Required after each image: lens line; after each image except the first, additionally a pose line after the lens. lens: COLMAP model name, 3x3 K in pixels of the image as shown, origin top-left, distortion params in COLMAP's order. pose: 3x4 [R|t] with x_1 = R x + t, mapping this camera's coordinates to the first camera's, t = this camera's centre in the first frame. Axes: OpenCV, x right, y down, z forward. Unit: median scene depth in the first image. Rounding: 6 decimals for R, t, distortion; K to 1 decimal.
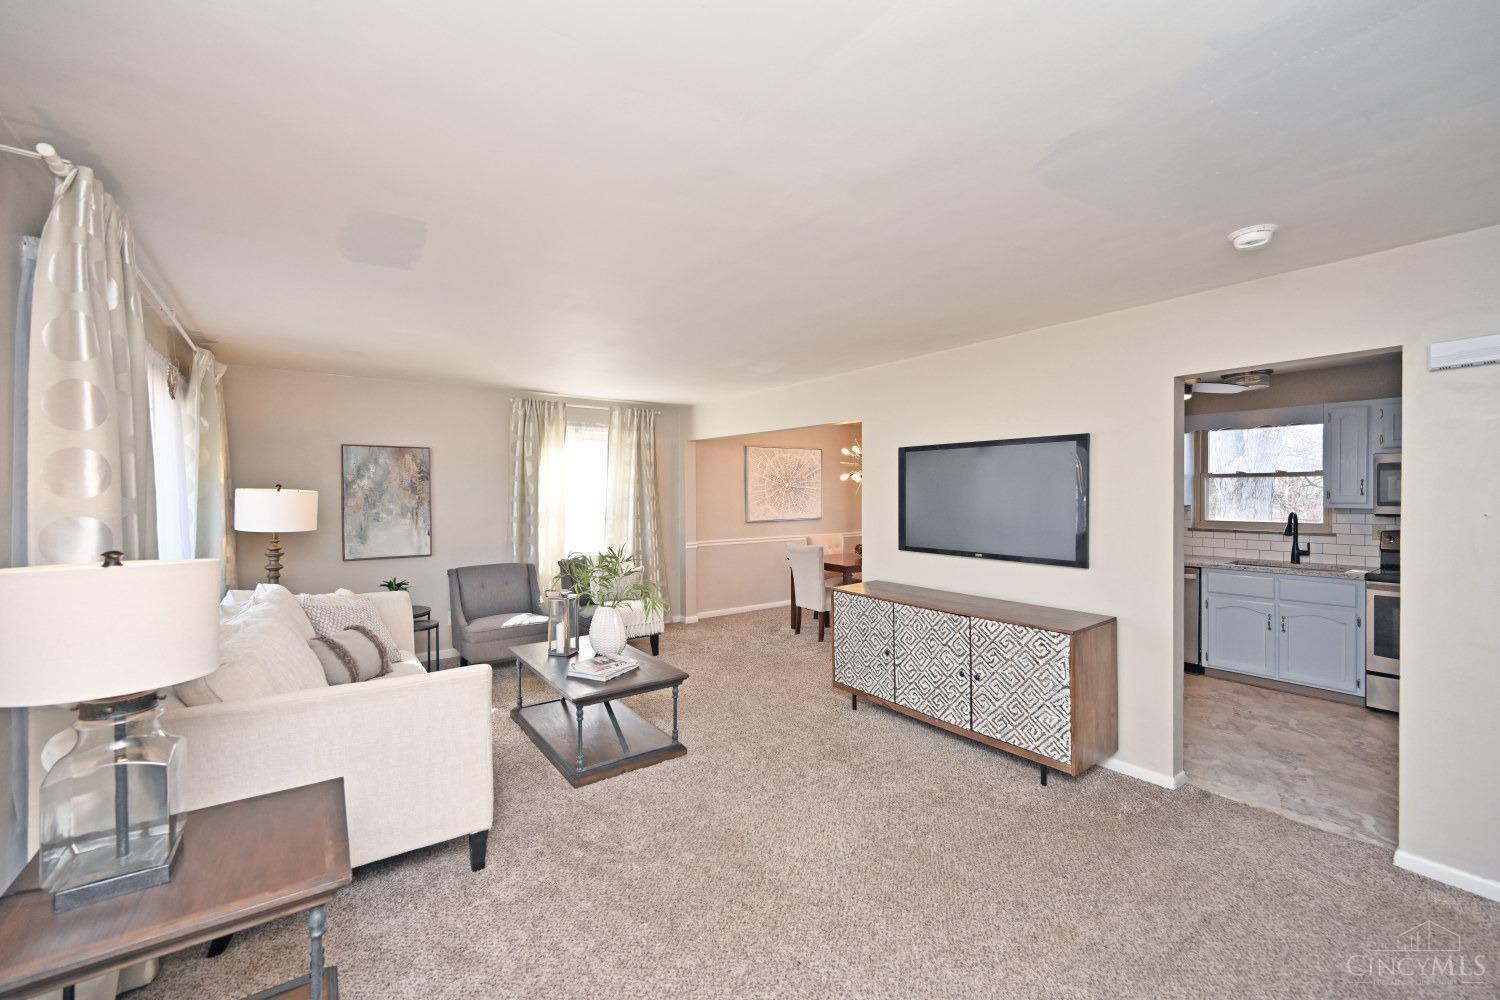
lens RADIAL K [[590.9, 0, 752.4], [0, 590.9, 502.7], [0, 0, 1]] dist [-0.017694, -0.000044]
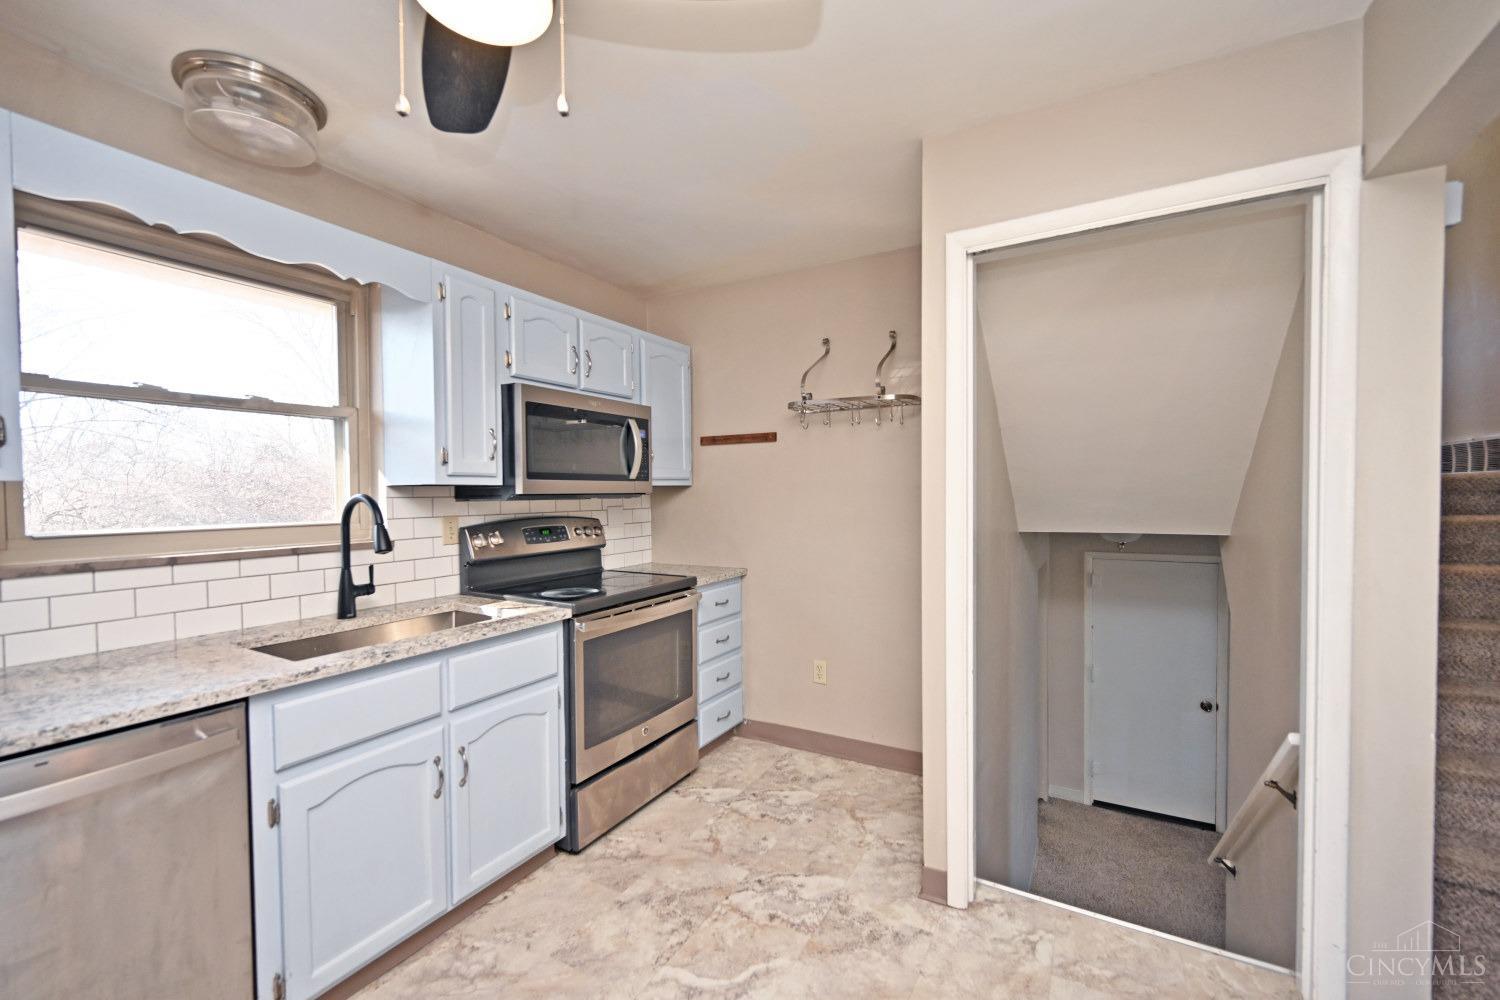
lens RADIAL K [[621.7, 0, 753.3], [0, 621.7, 500.9], [0, 0, 1]] dist [0.000081, 0.000088]
pose [[-0.401149, -0.007071, 0.915986, 0.394661], [0.023685, 0.999556, 0.018089, 0.017776], [-0.915707, 0.028952, -0.400803, 0.898150]]
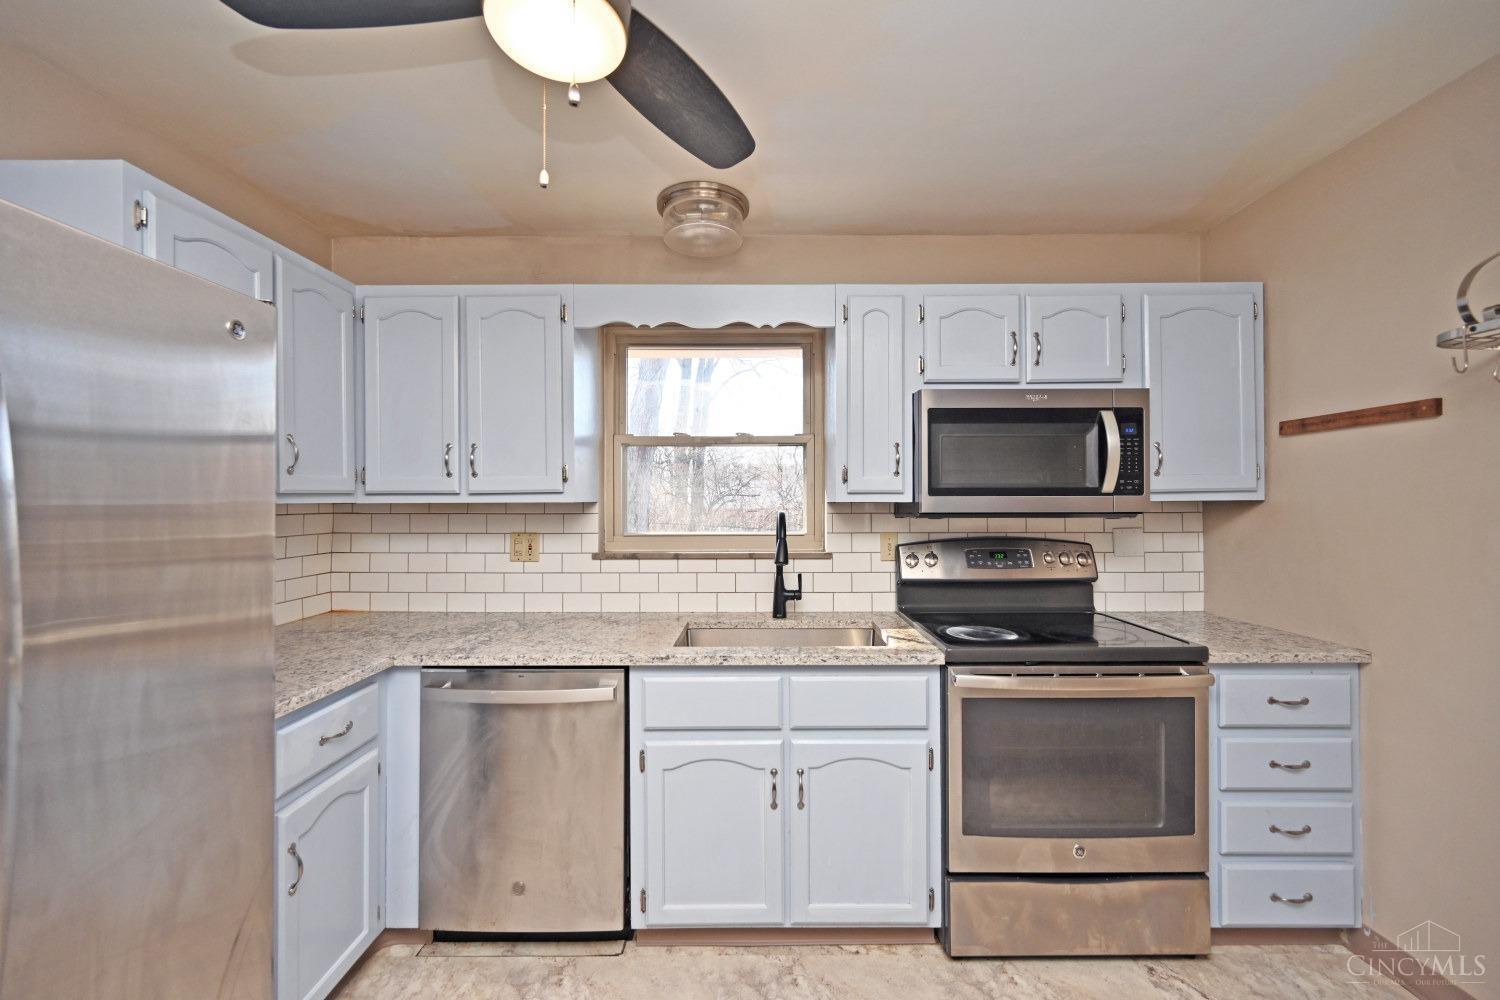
lens RADIAL K [[586.5, 0, 748.8], [0, 586.5, 500.7], [0, 0, 1]] dist [0.001818, 0.000601]
pose [[0.602115, 0.005553, 0.798390, 0.515663], [0.012141, 0.999797, -0.016110, 0.013735], [-0.798317, 0.019393, 0.601925, 0.712765]]
